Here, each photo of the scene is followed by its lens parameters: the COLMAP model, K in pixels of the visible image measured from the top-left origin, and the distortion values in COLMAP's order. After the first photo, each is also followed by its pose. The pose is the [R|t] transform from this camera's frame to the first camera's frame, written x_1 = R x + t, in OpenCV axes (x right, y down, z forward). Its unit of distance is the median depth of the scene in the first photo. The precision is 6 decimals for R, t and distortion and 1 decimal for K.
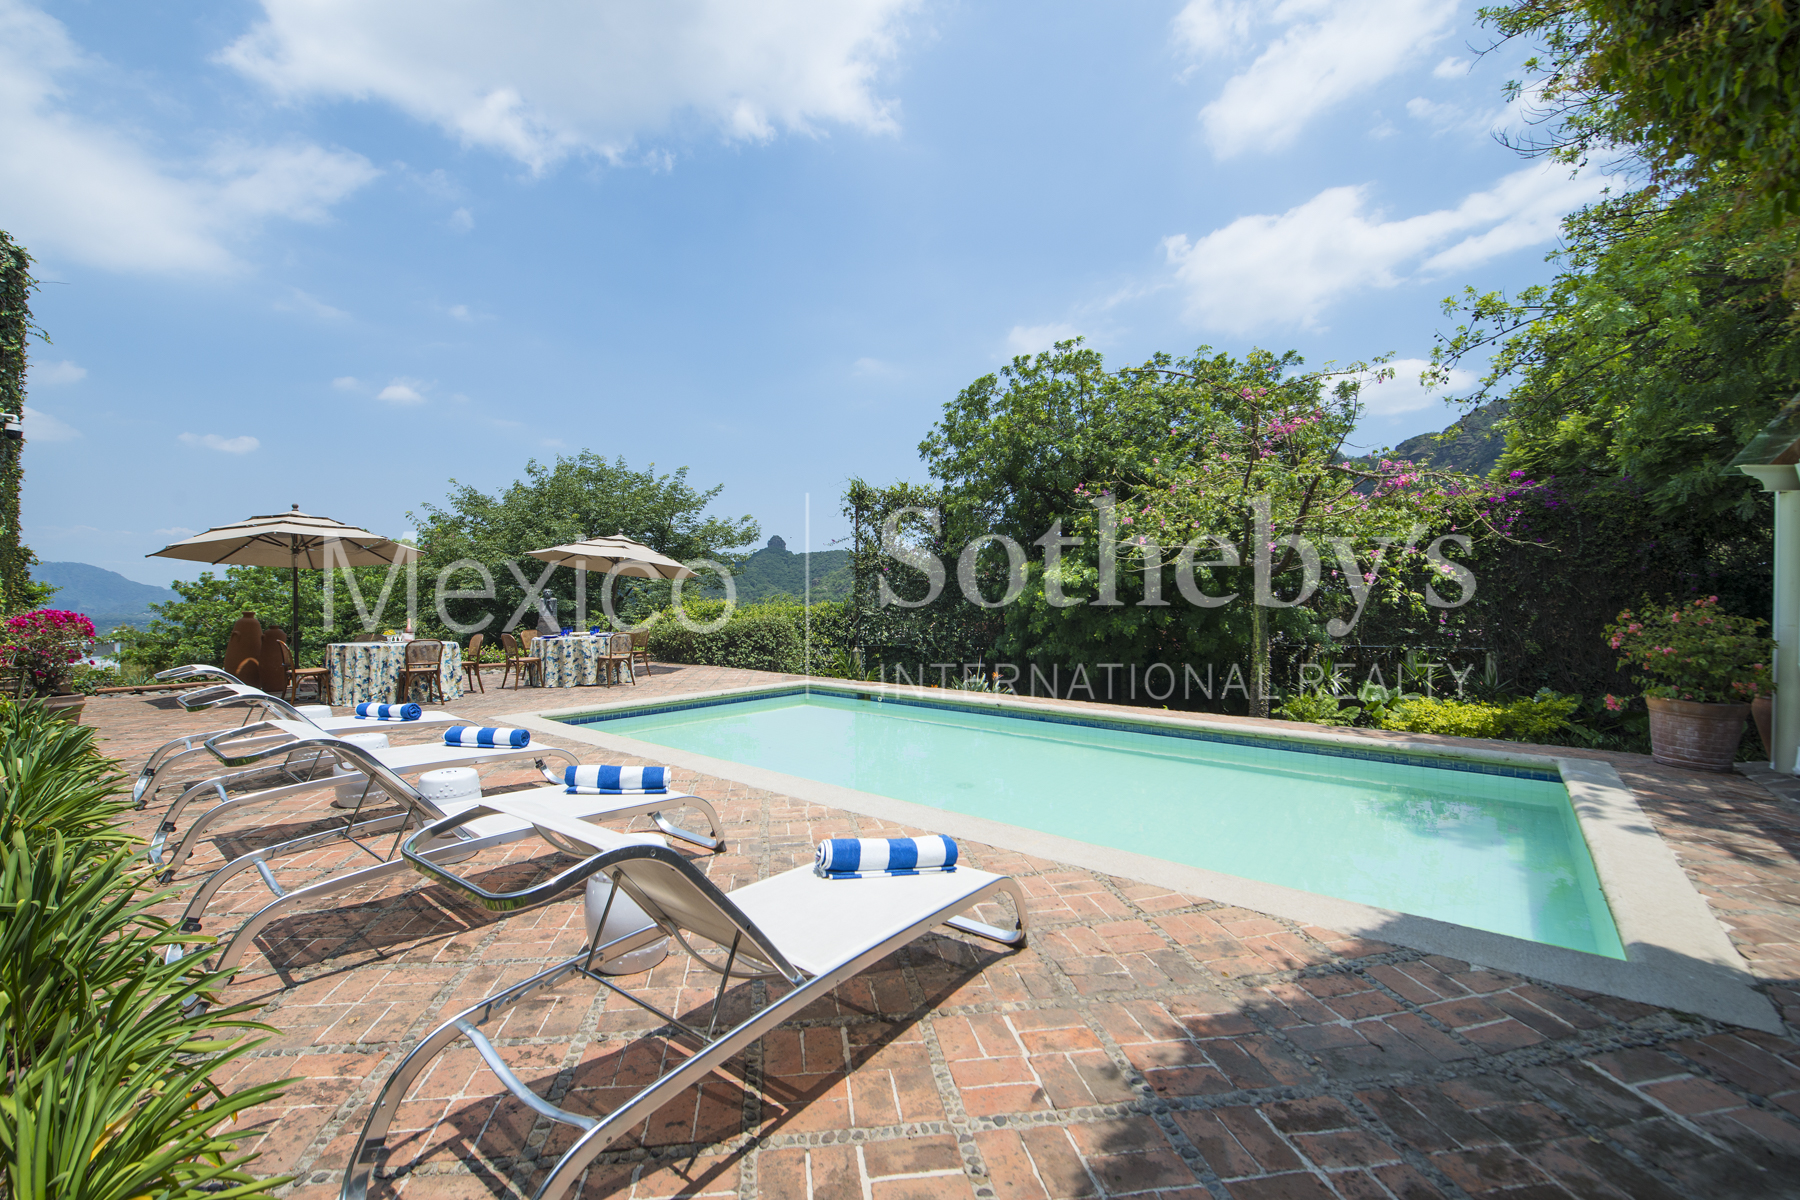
lens RADIAL K [[749.5, 0, 897.5], [0, 749.5, 601.1], [0, 0, 1]] dist [-0.004192, -0.000374]
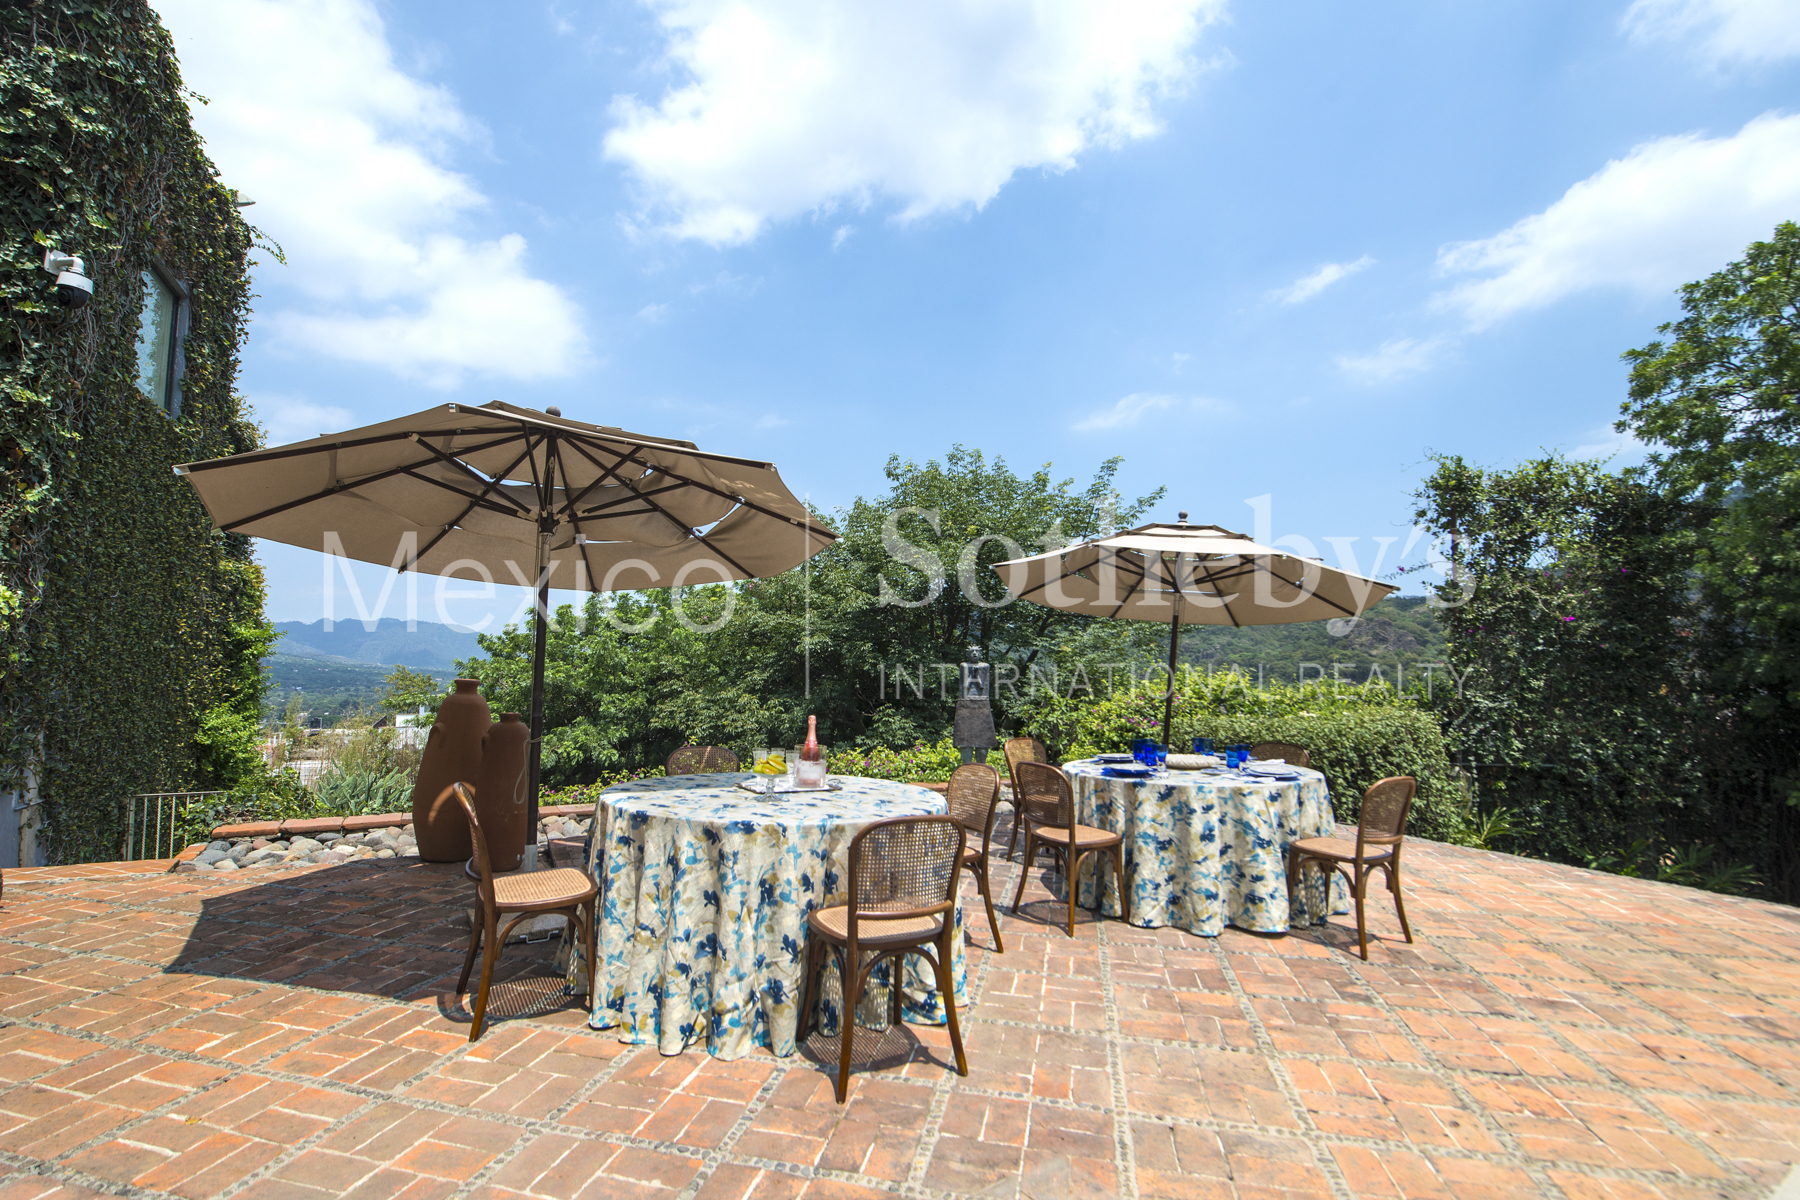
lens RADIAL K [[829.0, 0, 901.3], [0, 829.0, 603.2], [0, 0, 1]] dist [0.000102, -0.000064]
pose [[0.942472, -0.004139, -0.334259, -0.443815], [-0.023258, 0.996688, -0.077921, 0.001167], [0.333475, 0.081212, 0.939255, 0.597316]]
